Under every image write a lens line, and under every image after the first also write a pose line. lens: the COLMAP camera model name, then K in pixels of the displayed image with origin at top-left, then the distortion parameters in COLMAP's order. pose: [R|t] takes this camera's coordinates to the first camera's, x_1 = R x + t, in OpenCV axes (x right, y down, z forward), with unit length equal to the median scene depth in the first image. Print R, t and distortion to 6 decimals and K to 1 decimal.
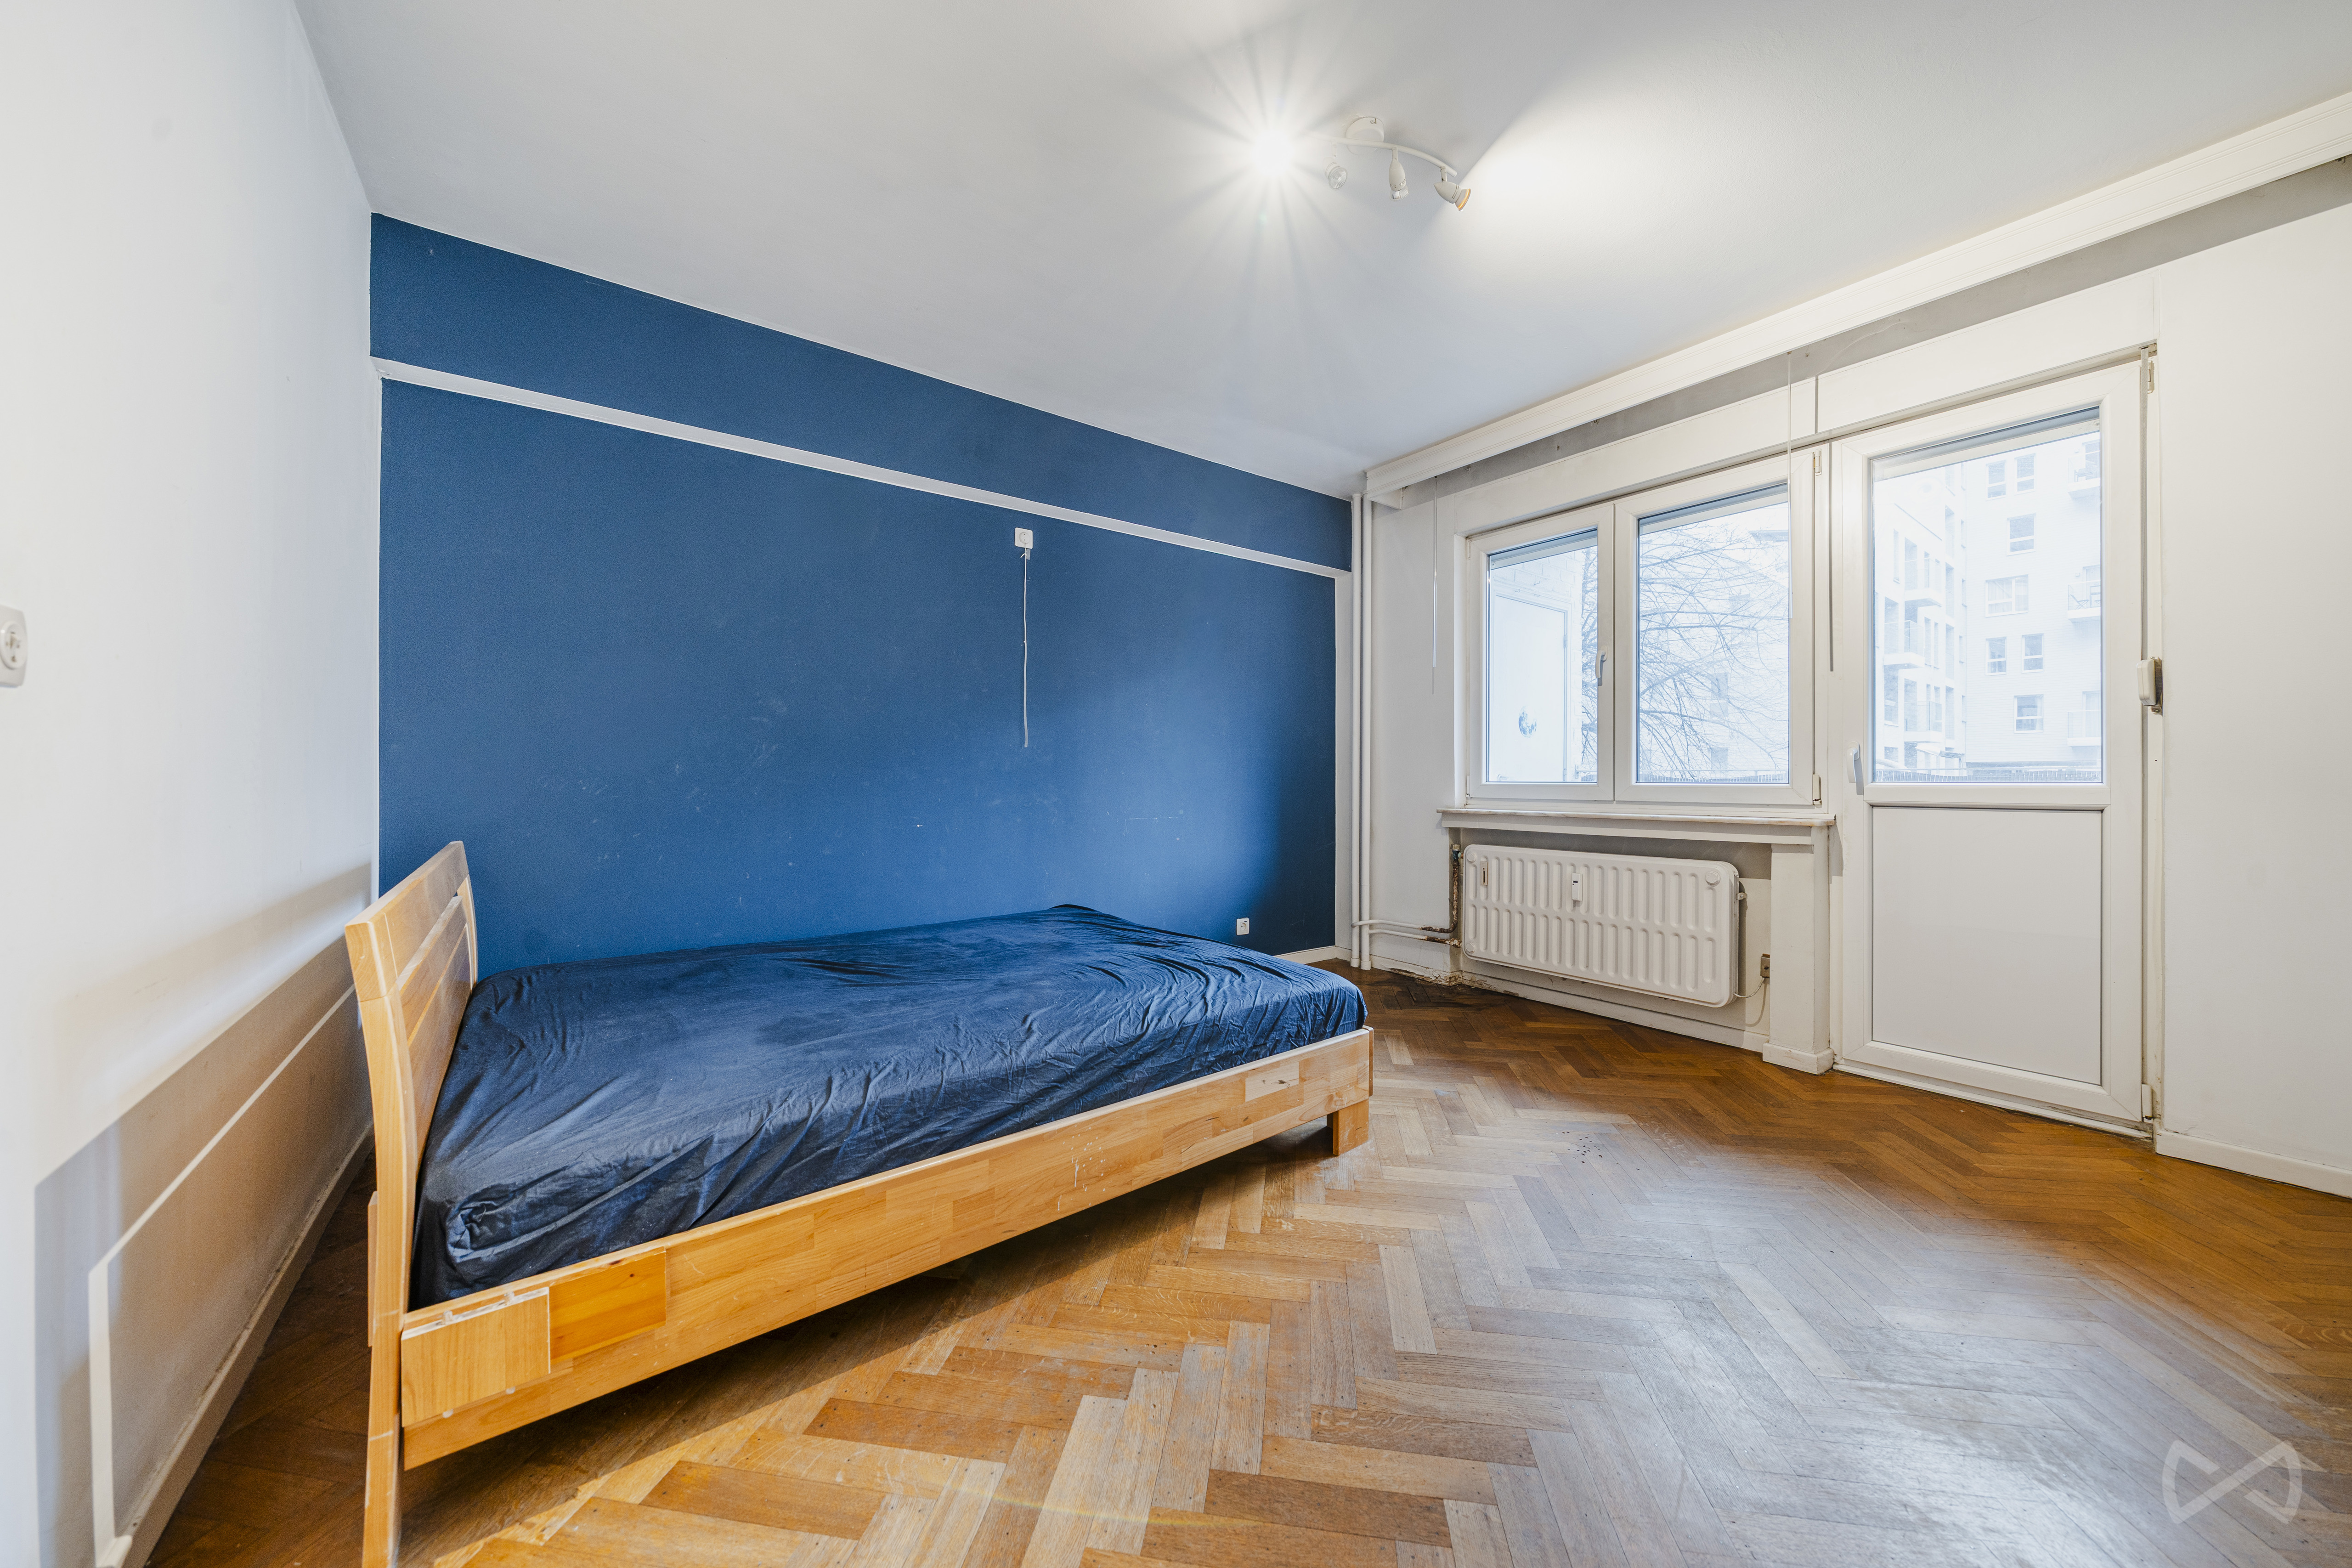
lens RADIAL K [[810.2, 0, 1177.5], [0, 810.2, 777.5], [0, 0, 1]] dist [-0.001821, -0.000065]
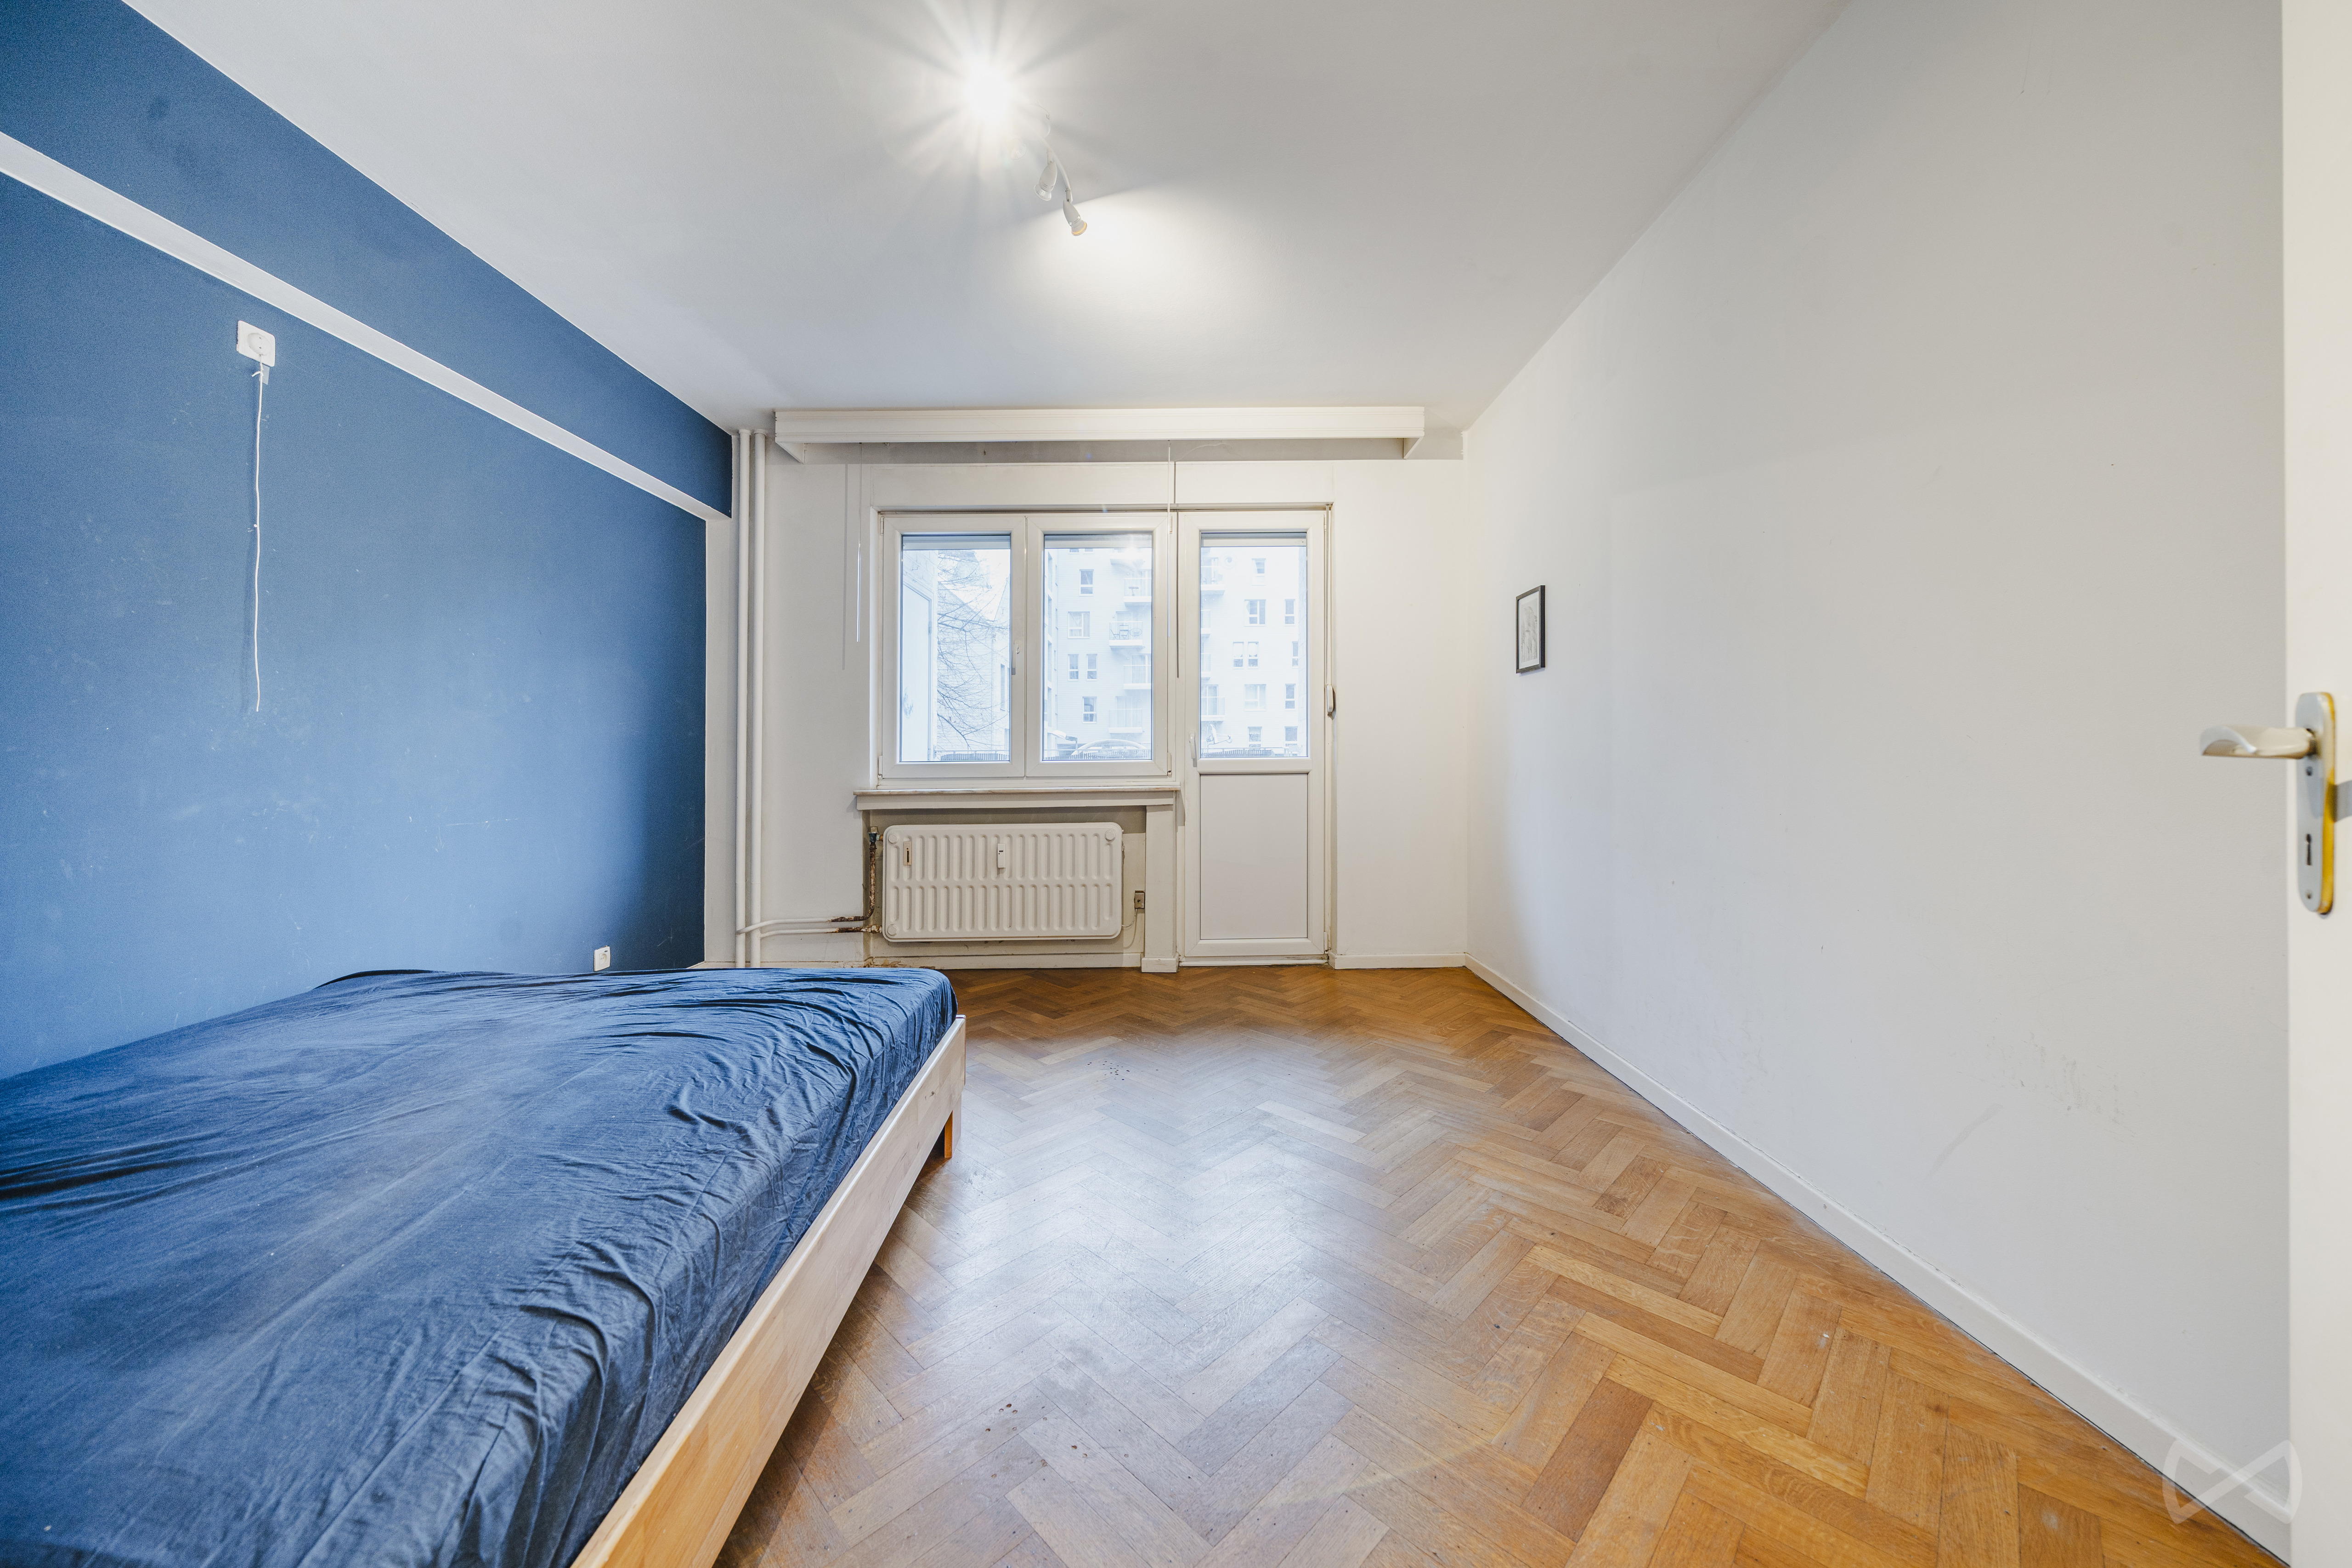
lens RADIAL K [[833.4, 0, 1174.2], [0, 833.4, 753.5], [0, 0, 1]] dist [-0.000632, -0.000055]
pose [[0.590883, -0.005760, 0.806737, -0.282912], [0.009897, 0.999951, -0.000110, -0.001744], [-0.806697, 0.008049, 0.590911, 0.138091]]
